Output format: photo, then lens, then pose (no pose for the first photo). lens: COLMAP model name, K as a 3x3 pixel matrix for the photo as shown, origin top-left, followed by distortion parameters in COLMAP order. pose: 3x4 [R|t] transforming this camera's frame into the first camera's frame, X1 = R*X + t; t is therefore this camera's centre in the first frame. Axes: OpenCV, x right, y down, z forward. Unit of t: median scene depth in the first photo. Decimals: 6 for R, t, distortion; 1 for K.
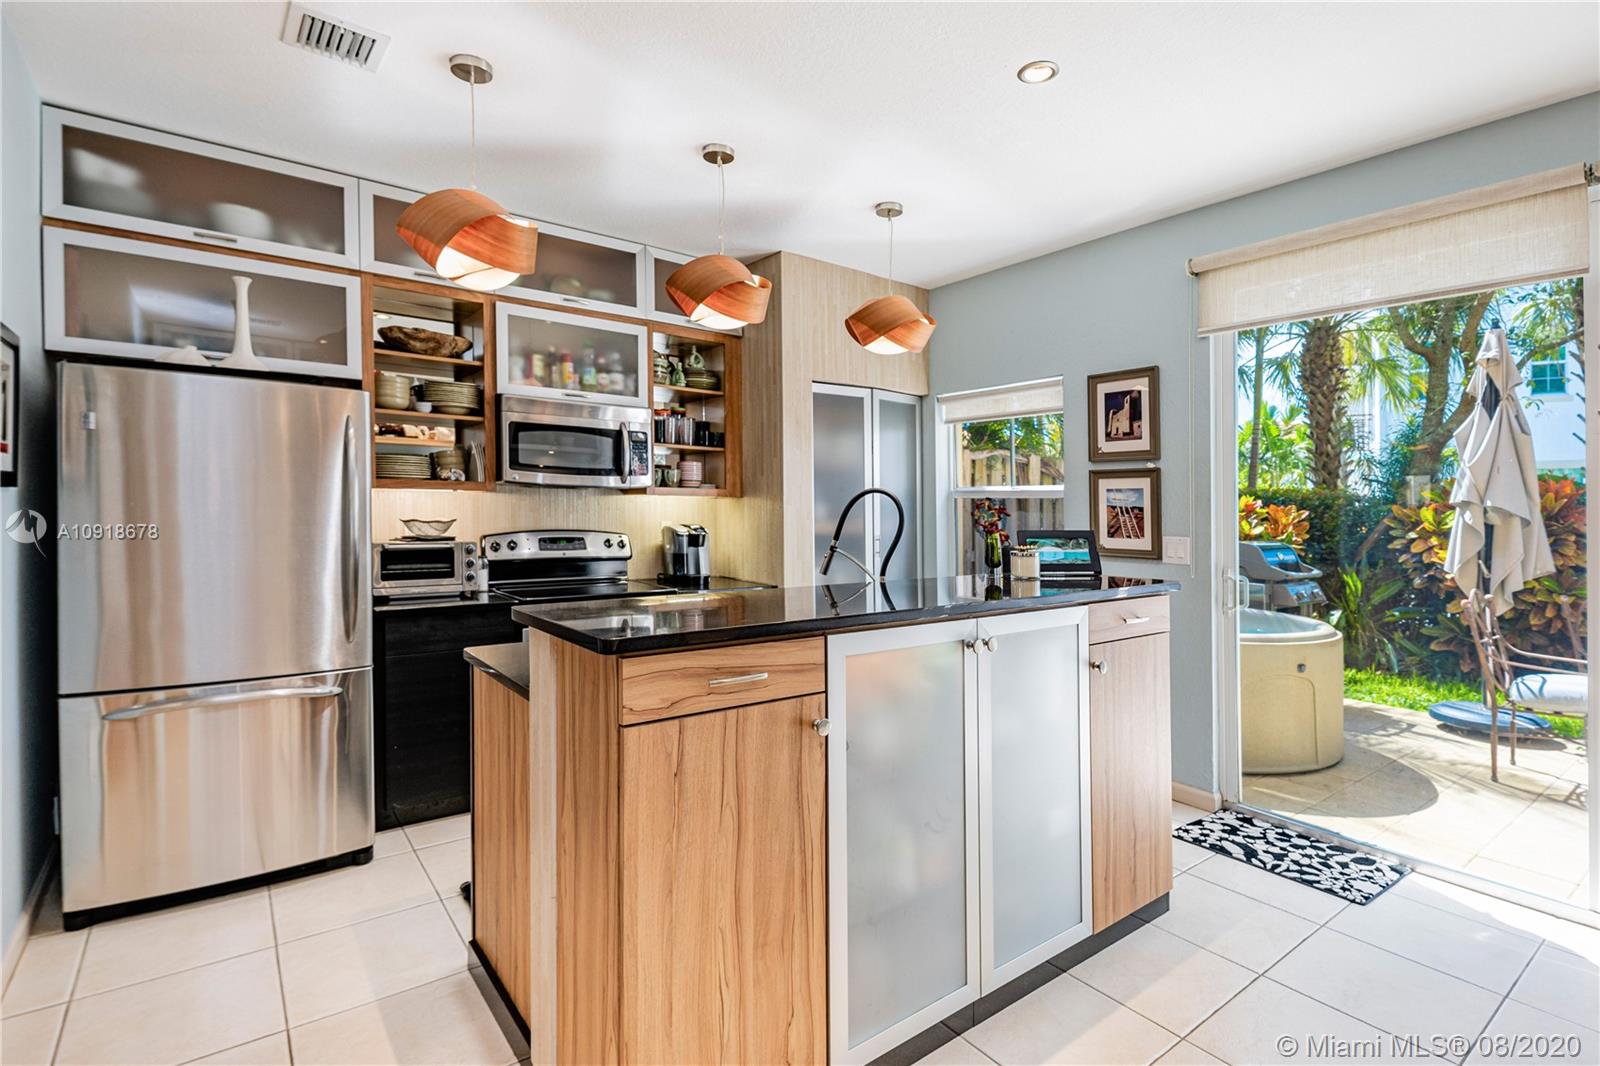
lens RADIAL K [[742.6, 0, 808.0], [0, 742.6, 548.7], [0, 0, 1]] dist [0.001480, -0.000378]
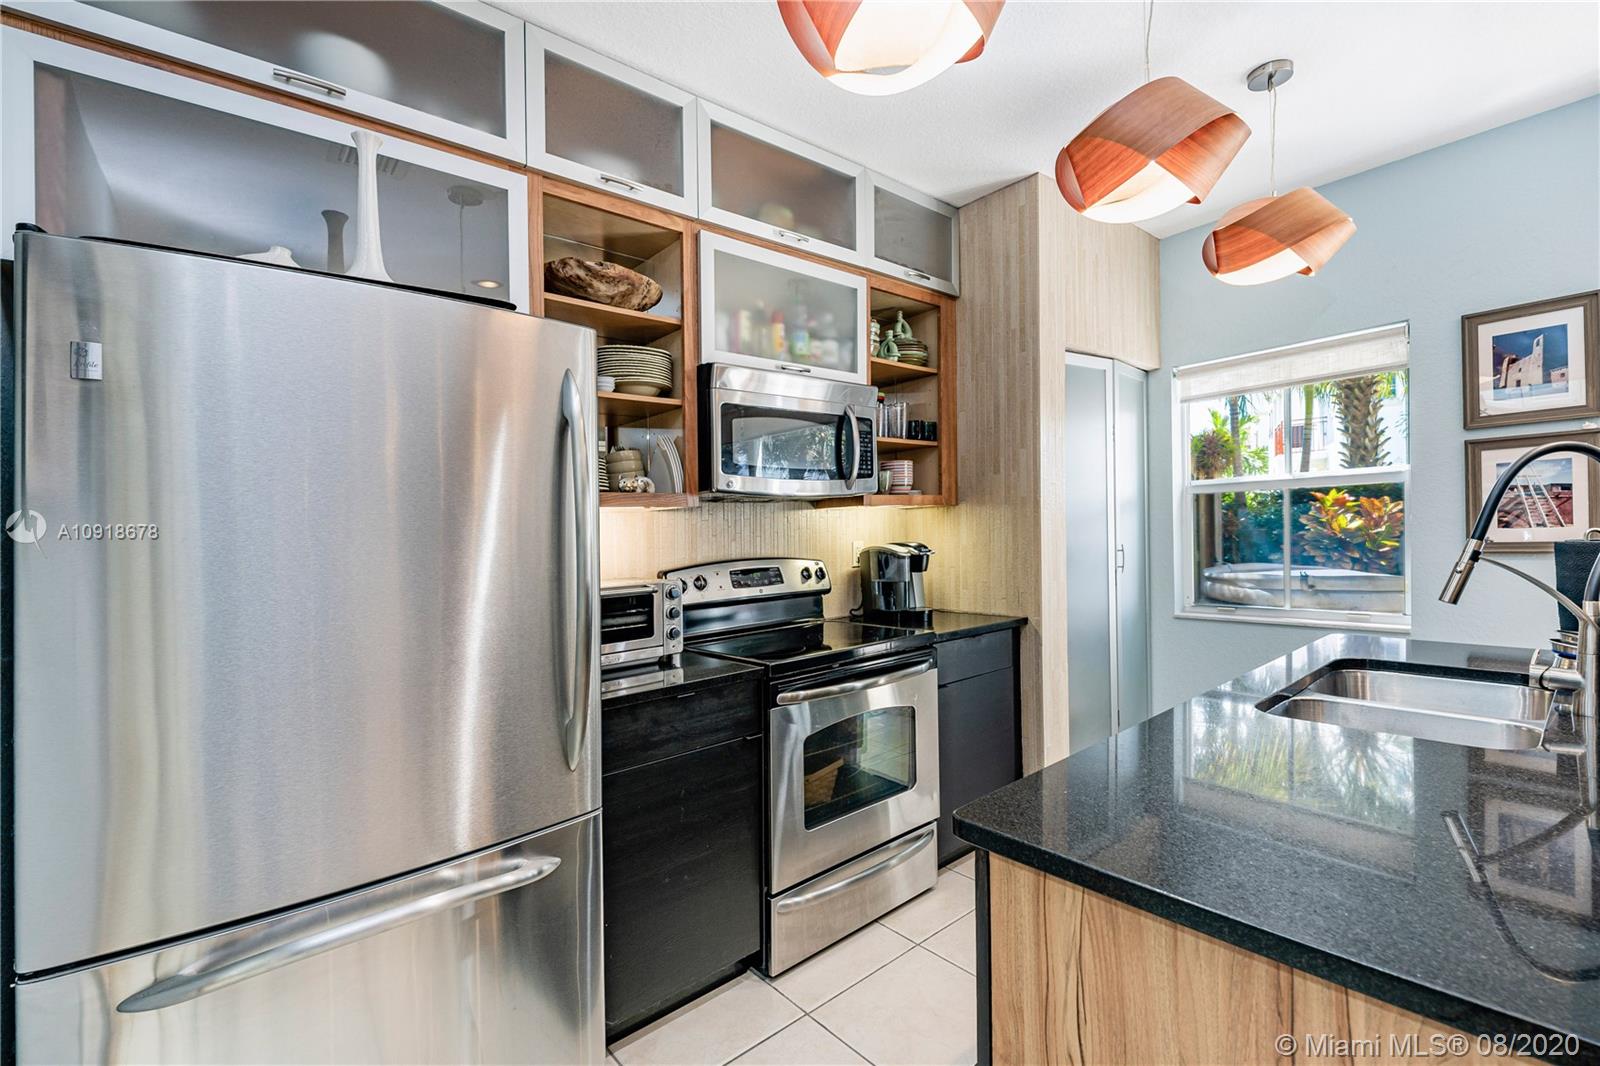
lens RADIAL K [[697.8, 0, 816.3], [0, 697.8, 527.1], [0, 0, 1]] dist [0.013042, -0.008096]
pose [[0.997446, -0.051992, 0.048968, -0.327265], [0.054928, 0.996646, -0.060657, -0.011480], [-0.045650, 0.063192, 0.996957, 0.333534]]
